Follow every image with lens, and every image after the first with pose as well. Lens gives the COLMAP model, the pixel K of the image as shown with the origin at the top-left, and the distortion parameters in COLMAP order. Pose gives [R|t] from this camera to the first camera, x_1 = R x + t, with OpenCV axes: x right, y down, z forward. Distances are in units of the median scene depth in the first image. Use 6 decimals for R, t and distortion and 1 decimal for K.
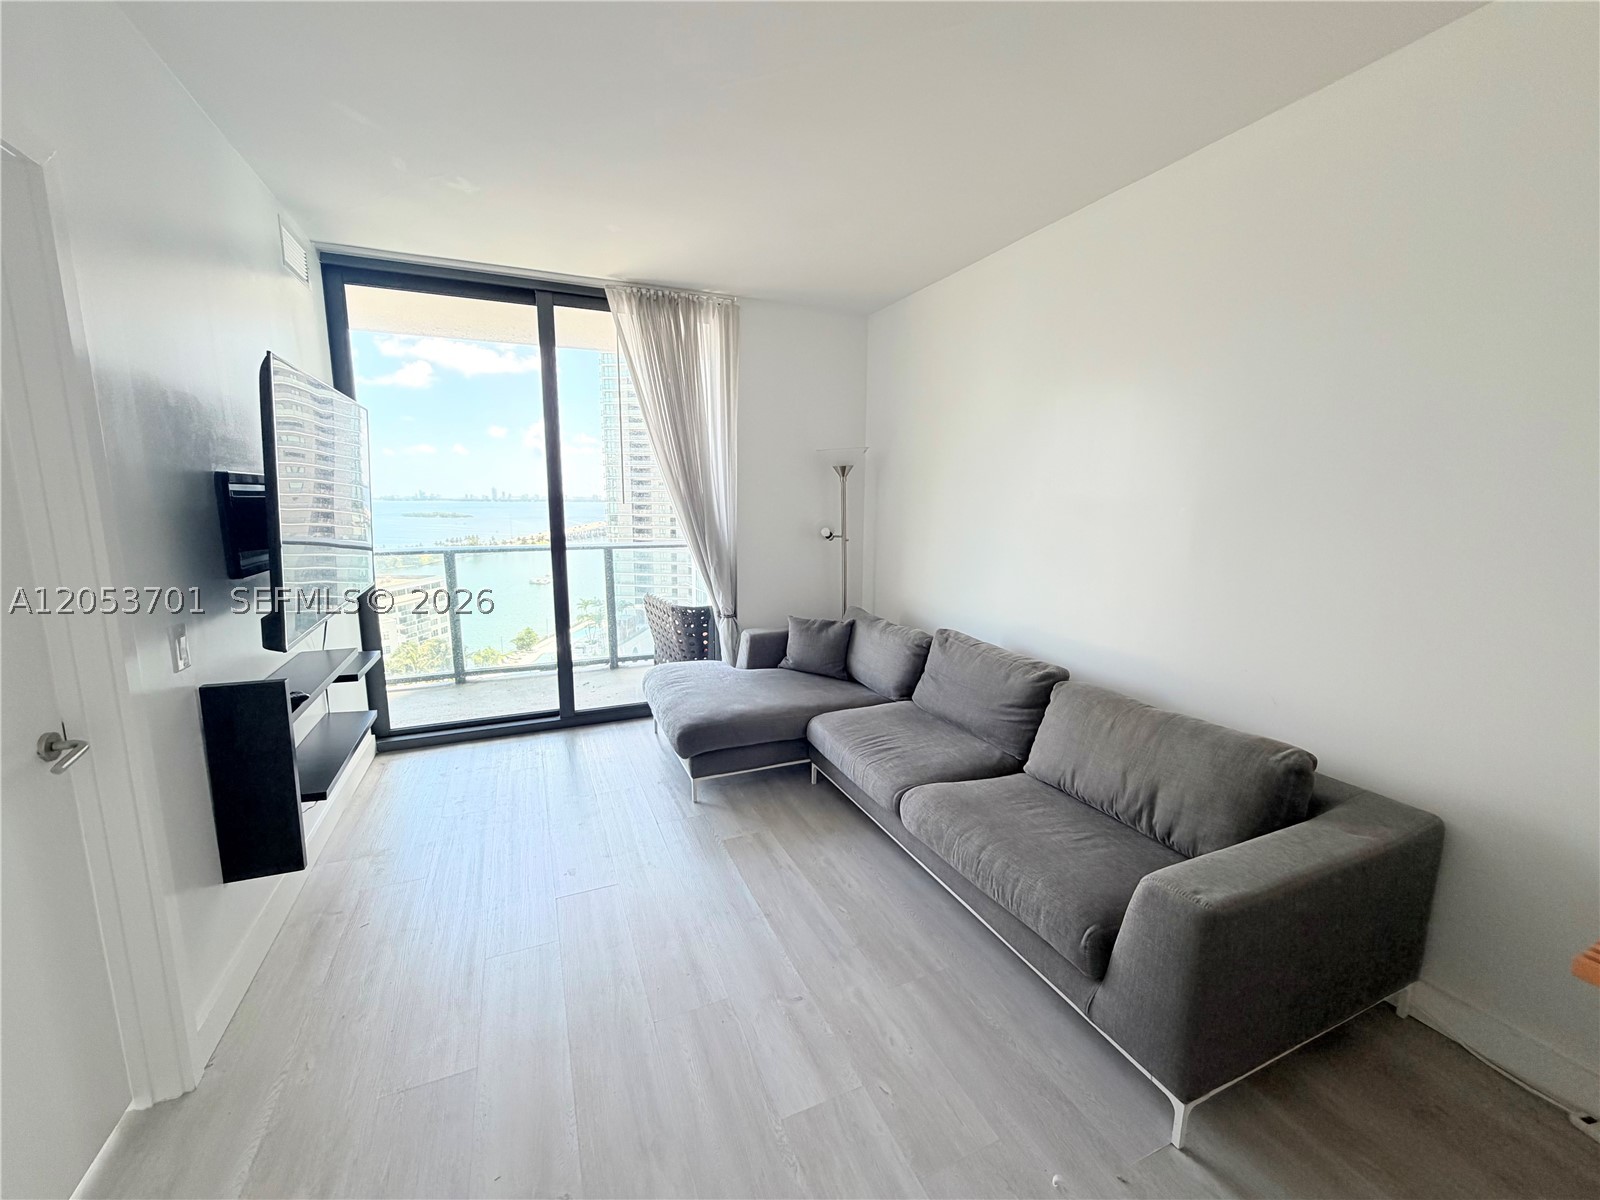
lens RADIAL K [[637.7, 0, 797.1], [0, 637.7, 603.2], [0, 0, 1]] dist [-0.000920, 0.000206]
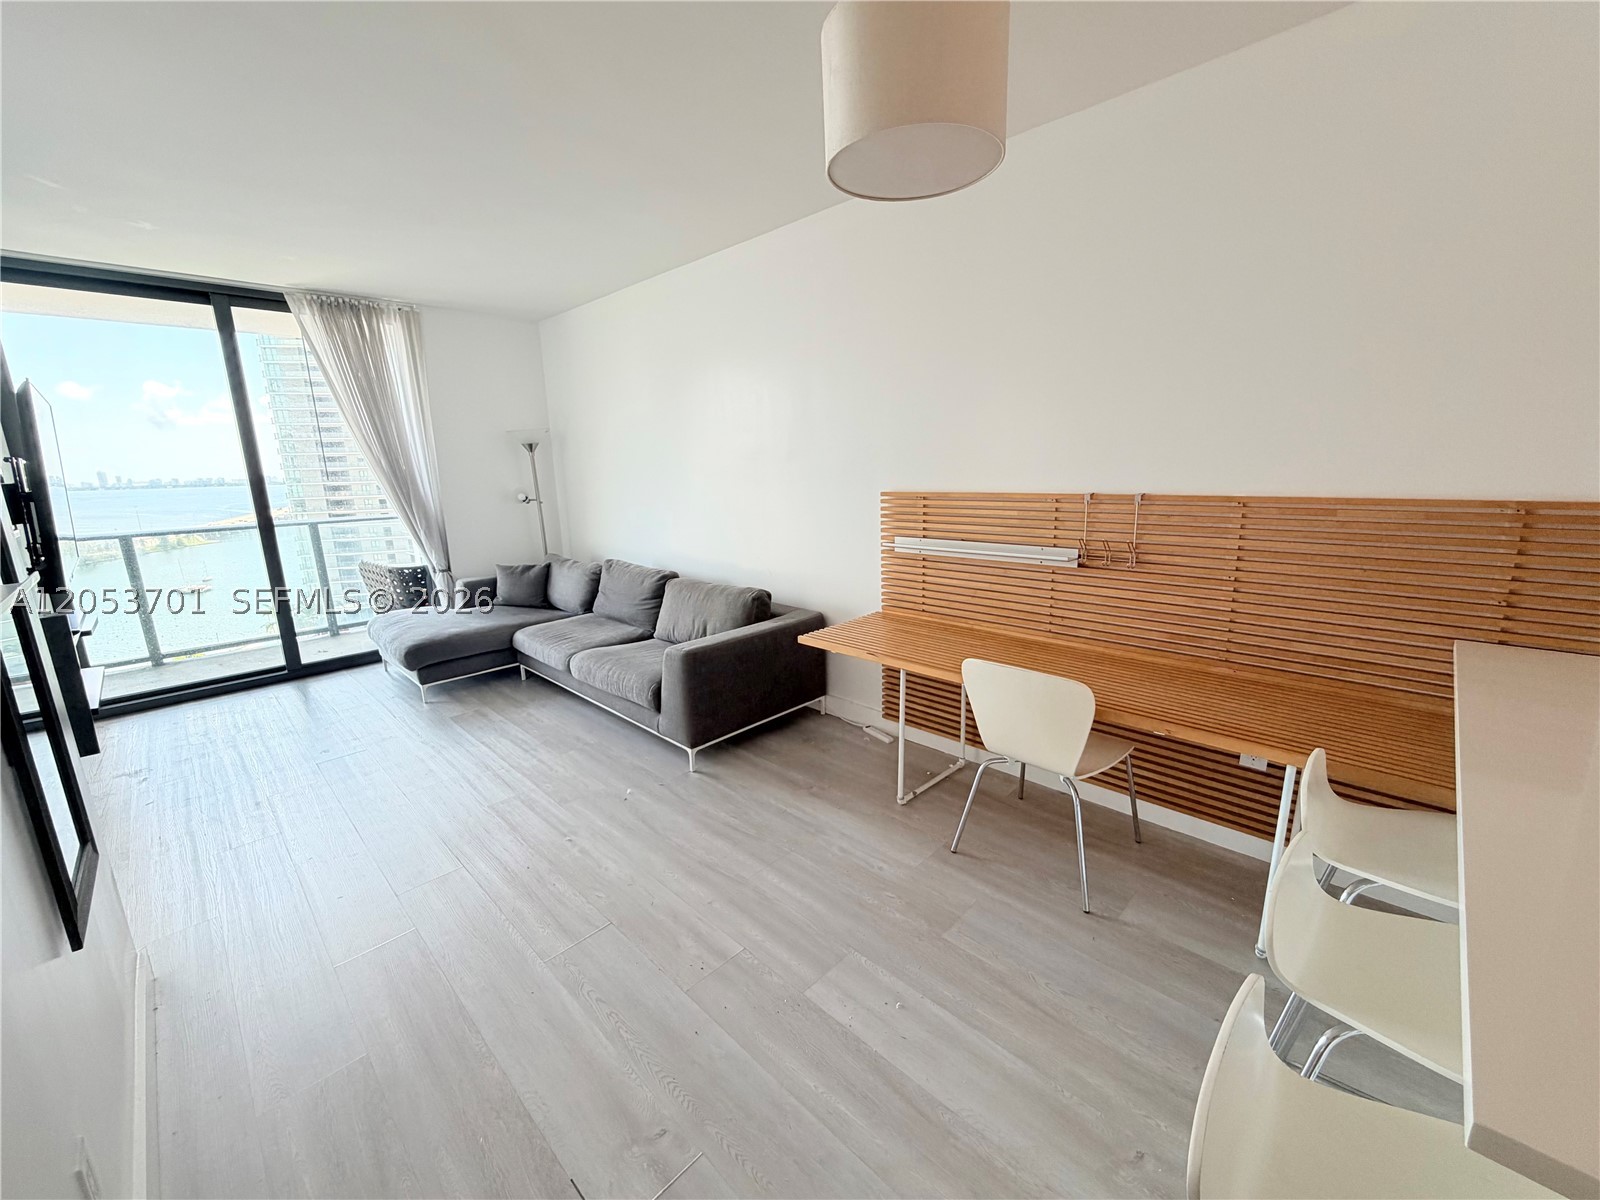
lens RADIAL K [[637.7, 0, 797.1], [0, 637.7, 603.2], [0, 0, 1]] dist [-0.000920, 0.000206]
pose [[0.927463, -0.109159, 0.357627, 0.094446], [0.091978, 0.993653, 0.064758, 0.080708], [-0.362426, -0.027167, 0.931617, -0.461797]]
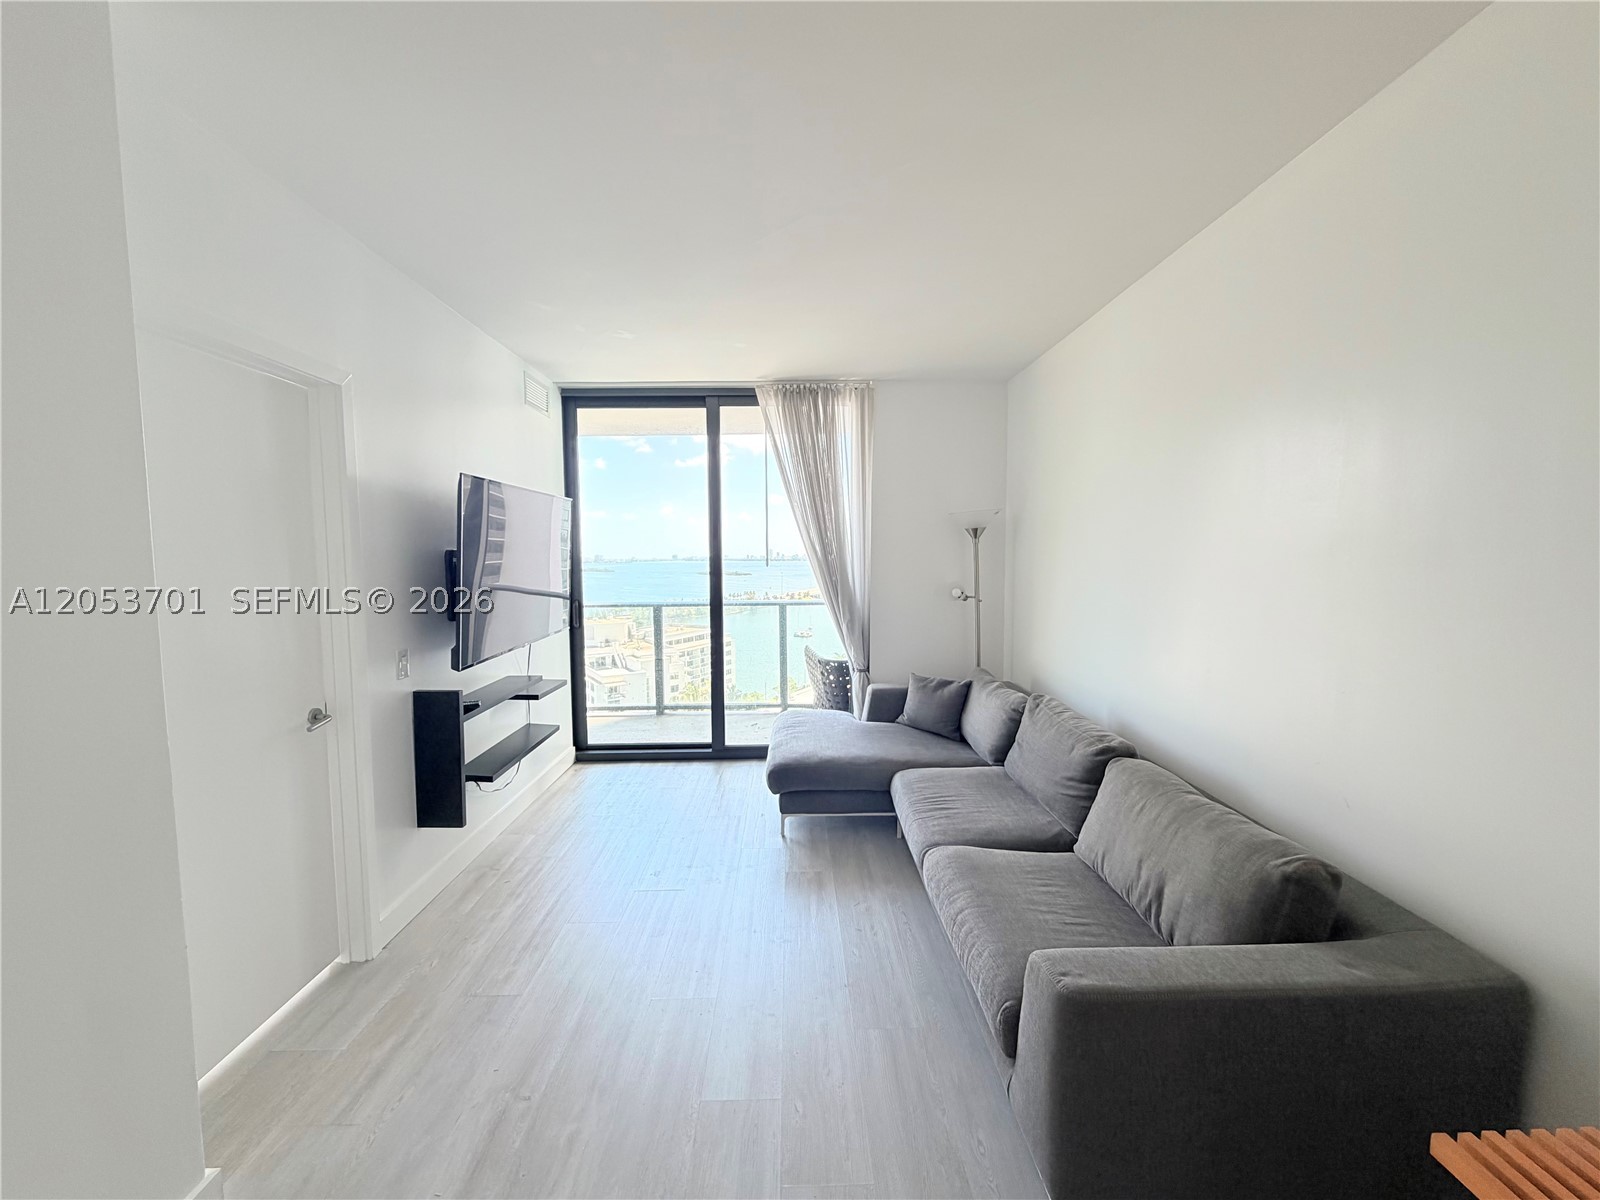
lens RADIAL K [[637.7, 0, 797.1], [0, 637.7, 603.2], [0, 0, 1]] dist [-0.000920, 0.000206]
pose [[0.922496, 0.016408, -0.385658, 0.250745], [-0.050796, 0.995568, -0.079146, -0.001991], [0.382650, 0.092602, 0.919241, -0.034649]]
